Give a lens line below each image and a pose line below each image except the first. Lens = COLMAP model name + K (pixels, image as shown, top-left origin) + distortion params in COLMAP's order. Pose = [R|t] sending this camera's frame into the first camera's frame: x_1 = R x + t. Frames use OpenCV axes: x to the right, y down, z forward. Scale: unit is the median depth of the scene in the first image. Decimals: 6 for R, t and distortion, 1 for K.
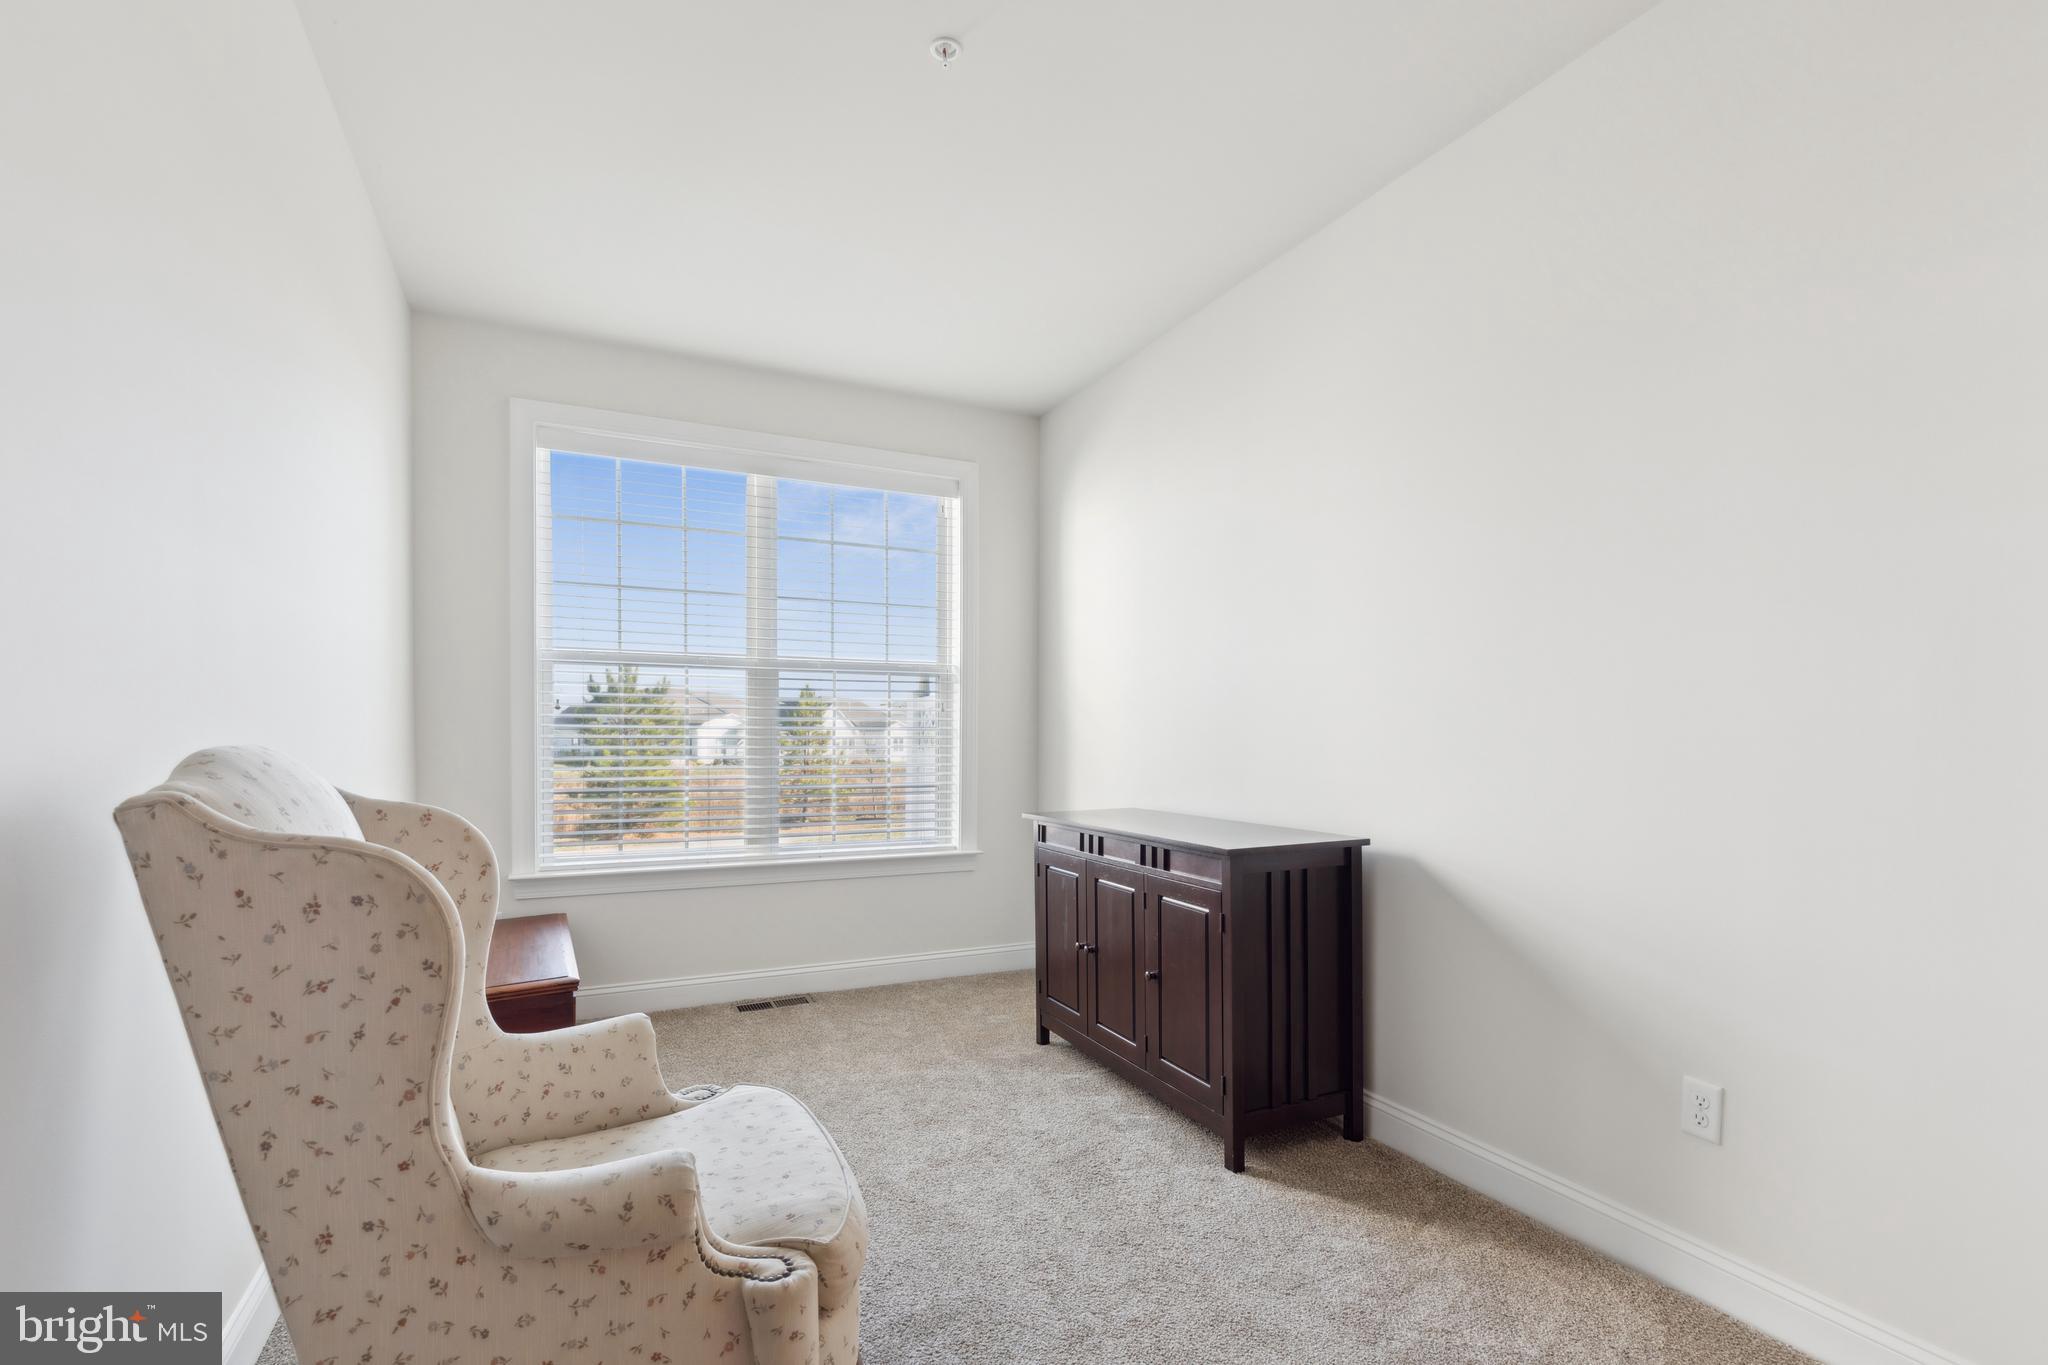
lens RADIAL K [[953.3, 0, 1079.6], [0, 953.3, 728.1], [0, 0, 1]] dist [0.013158, -0.004302]
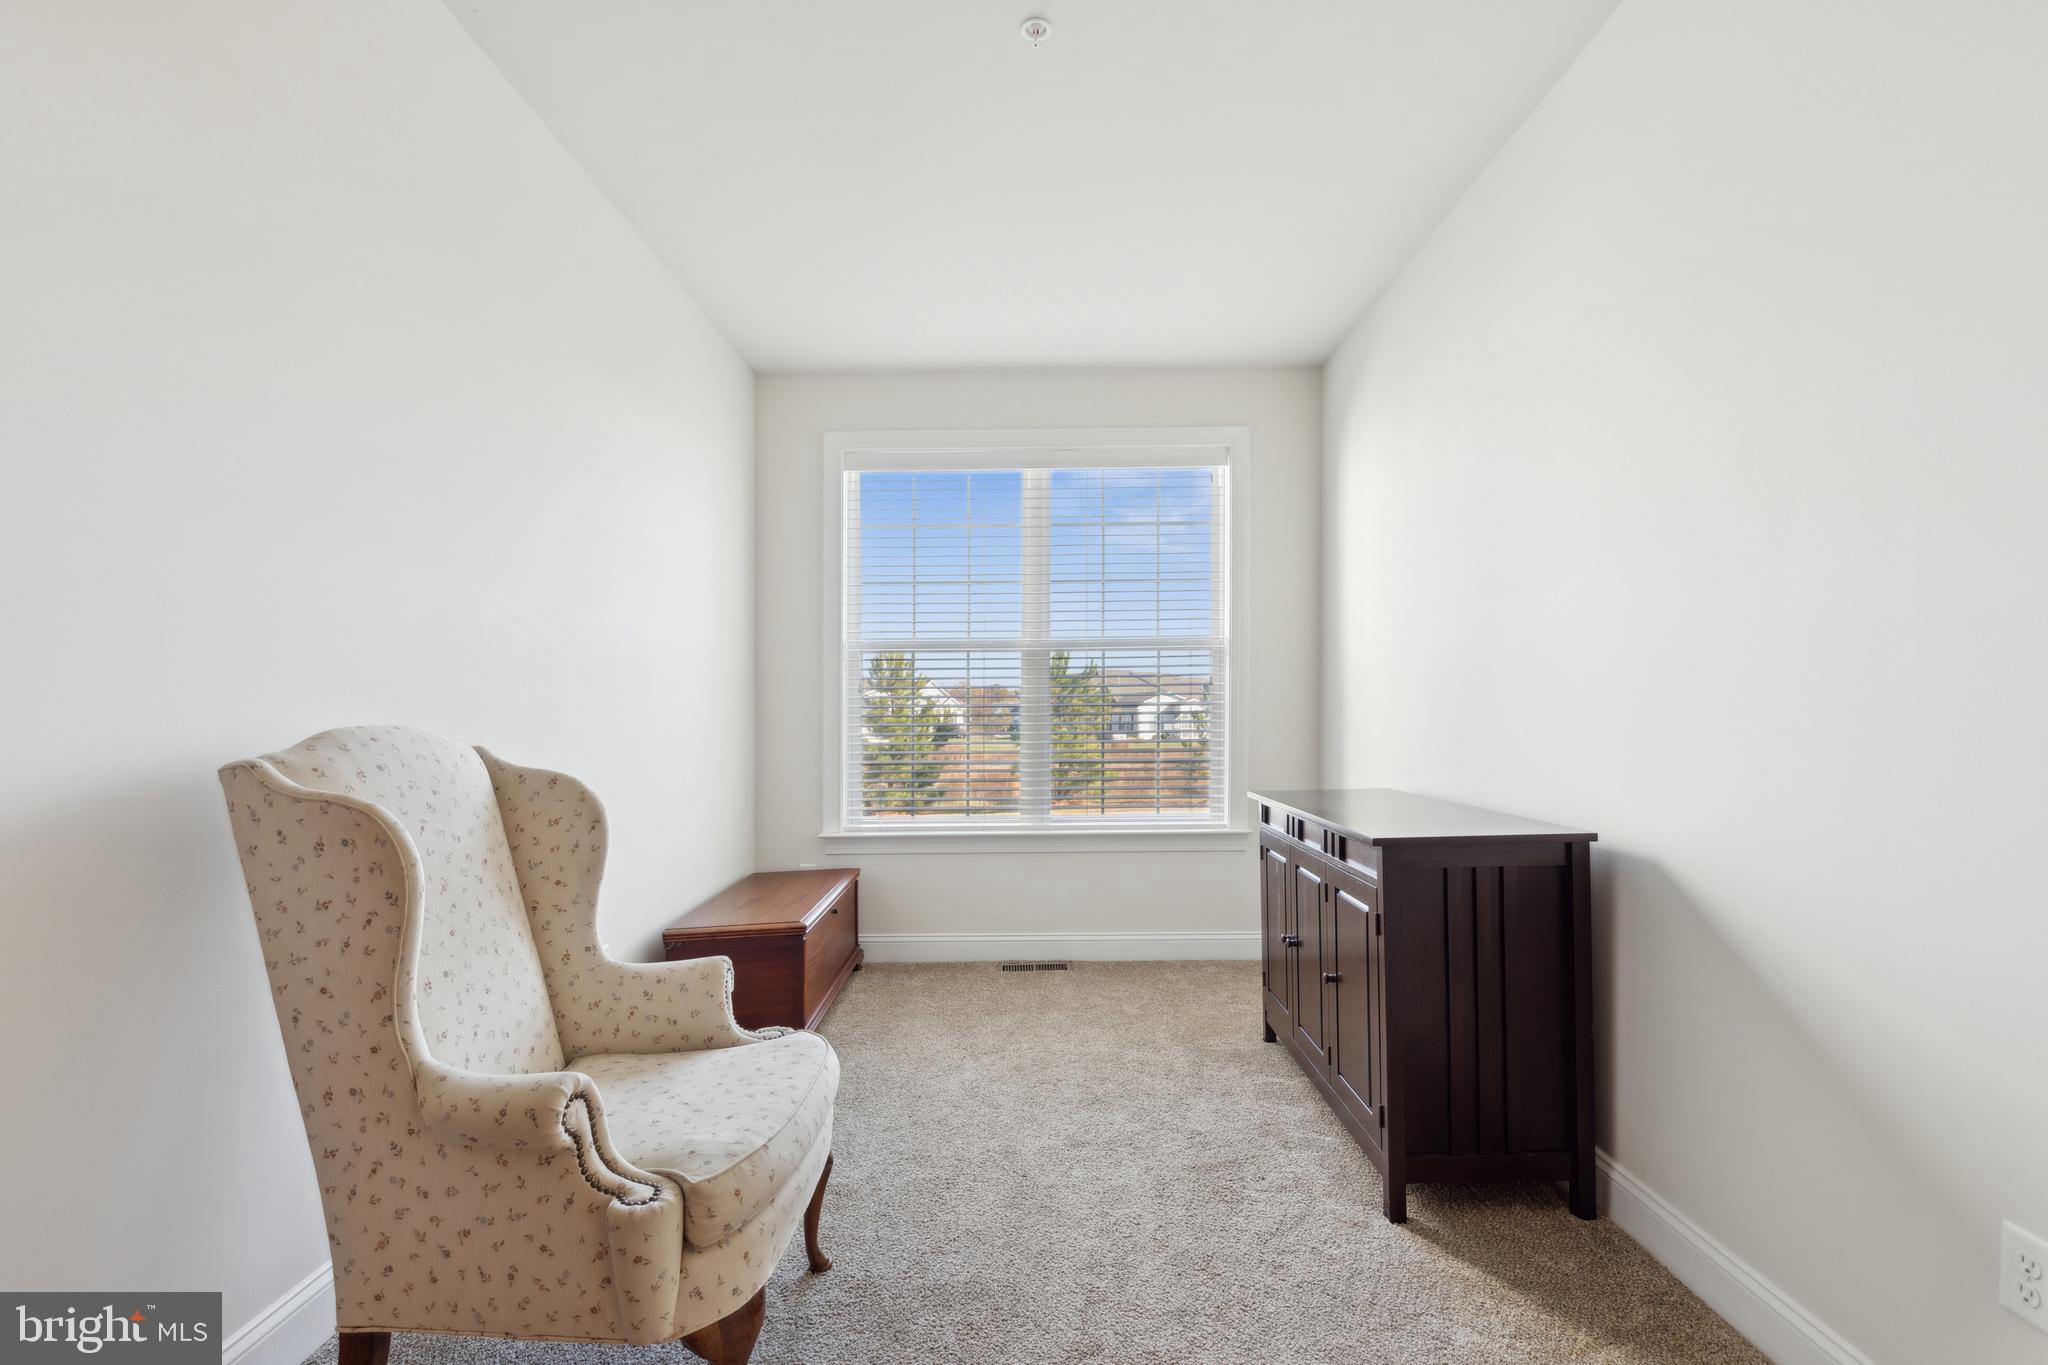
lens RADIAL K [[953.3, 0, 1031.0], [0, 953.3, 691.3], [0, 0, 1]] dist [0.013158, -0.004302]
pose [[0.891659, -0.024679, -0.452035, 0.272557], [0.018727, 0.999669, -0.017639, 0.004981], [0.452321, 0.007262, 0.891826, 0.097387]]
